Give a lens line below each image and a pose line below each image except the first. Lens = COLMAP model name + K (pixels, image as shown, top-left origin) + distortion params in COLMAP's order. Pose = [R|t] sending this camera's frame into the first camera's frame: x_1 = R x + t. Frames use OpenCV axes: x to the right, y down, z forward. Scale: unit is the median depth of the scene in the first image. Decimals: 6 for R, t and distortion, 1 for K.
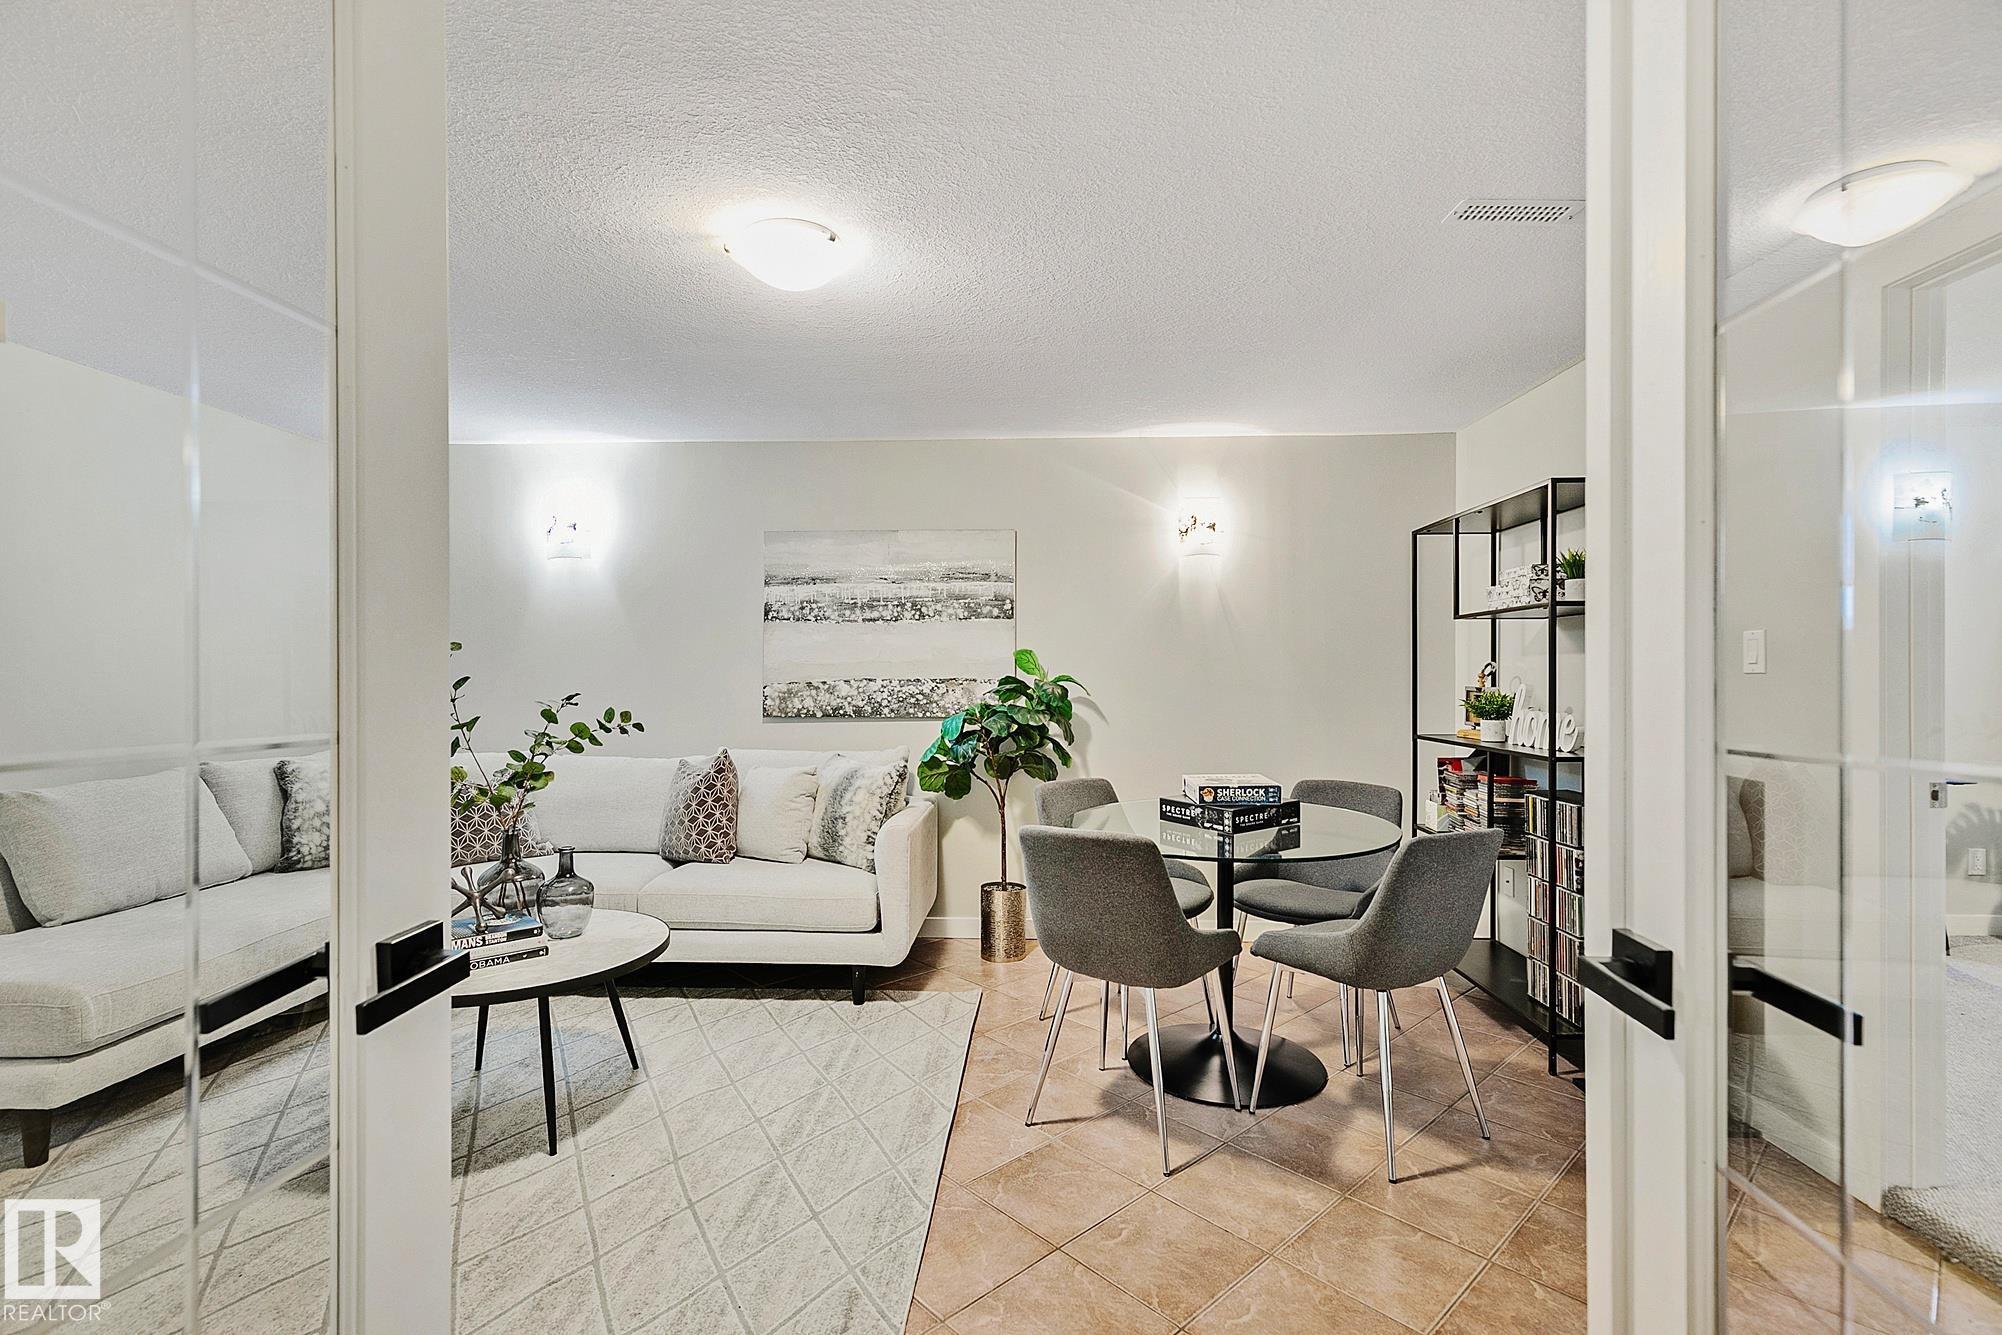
lens RADIAL K [[901.3, 0, 1008.6], [0, 901.3, 681.6], [0, 0, 1]] dist [0.008351, -0.001424]
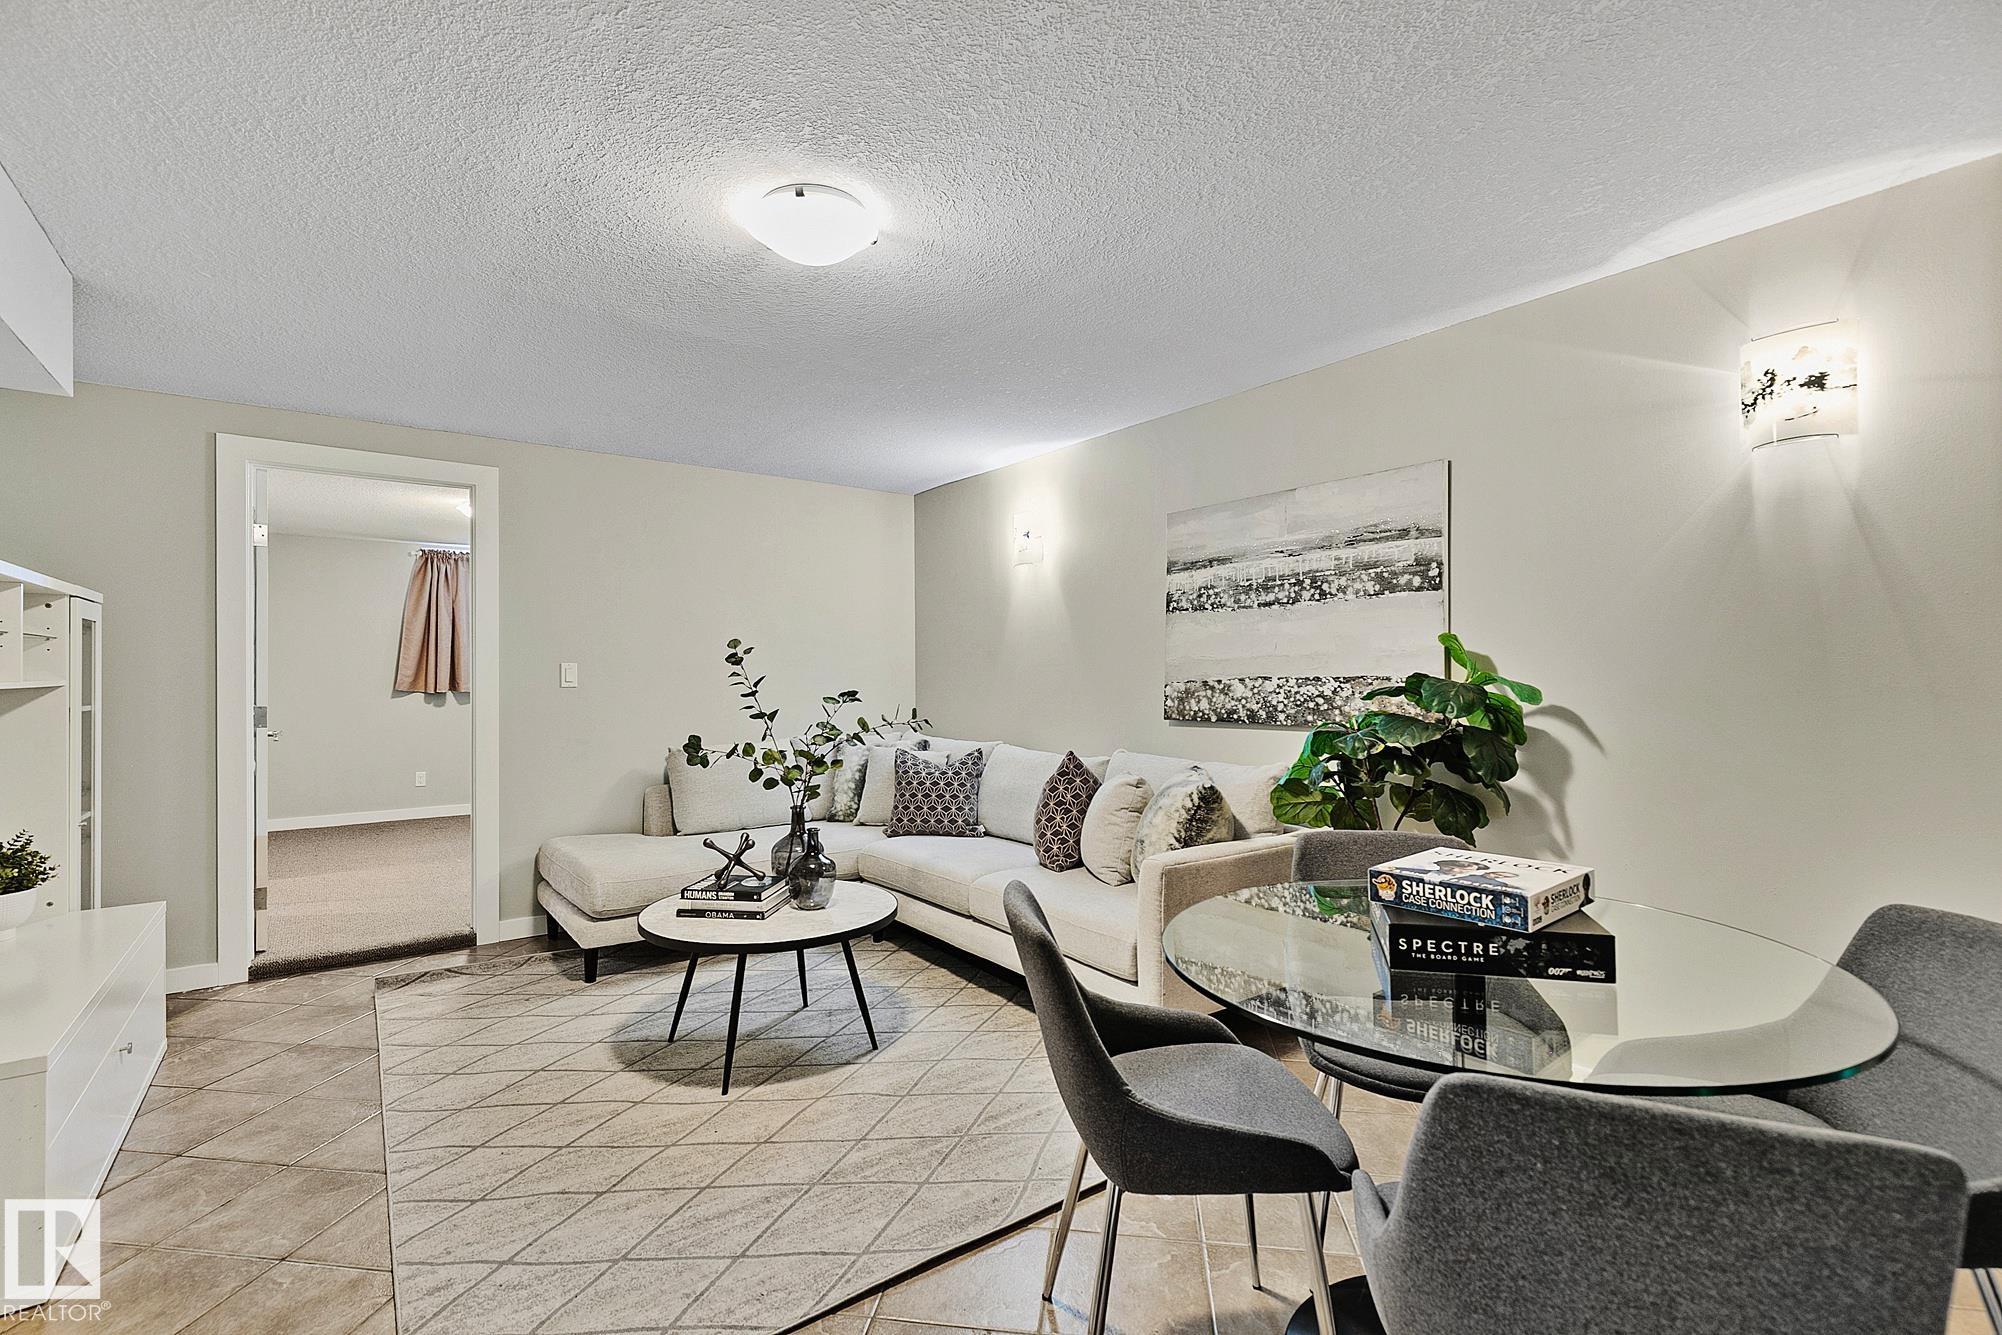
lens RADIAL K [[901.3, 0, 995.8], [0, 901.3, 676.3], [0, 0, 1]] dist [0.008351, -0.001424]
pose [[0.625341, -0.000272, -0.780351, 0.328711], [-0.001956, 0.999996, -0.001917, -0.001608], [0.780349, 0.002725, 0.625338, 0.303371]]
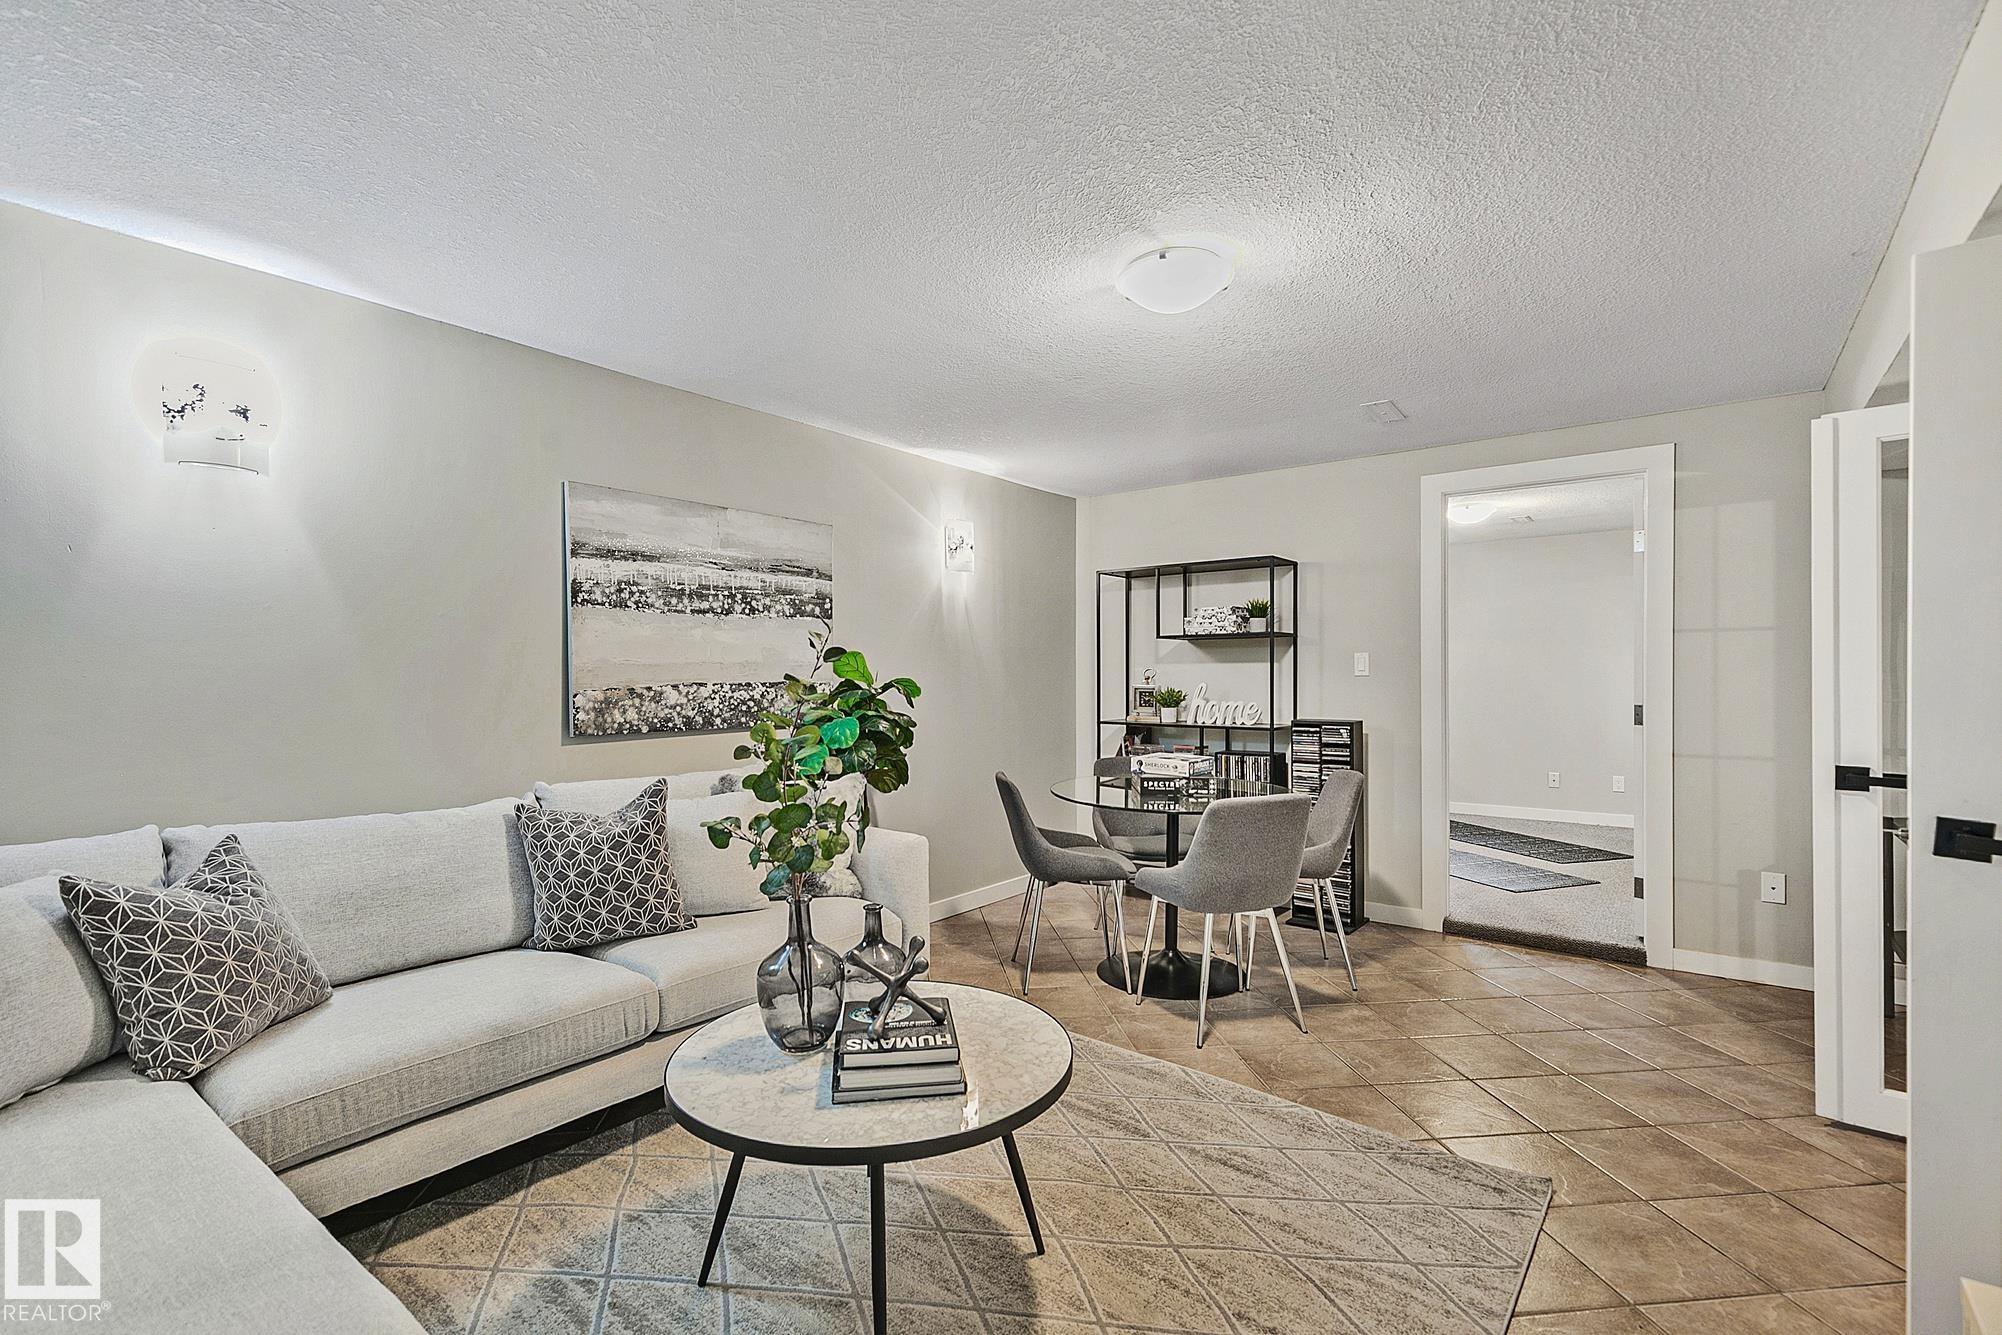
lens RADIAL K [[901.3, 0, 999.9], [0, 901.3, 675.0], [0, 0, 1]] dist [0.008351, -0.001424]
pose [[0.588524, 0.002449, 0.808476, -0.658336], [0.013030, 0.999837, -0.012514, 0.003395], [-0.808375, 0.017899, 0.588396, 0.296325]]
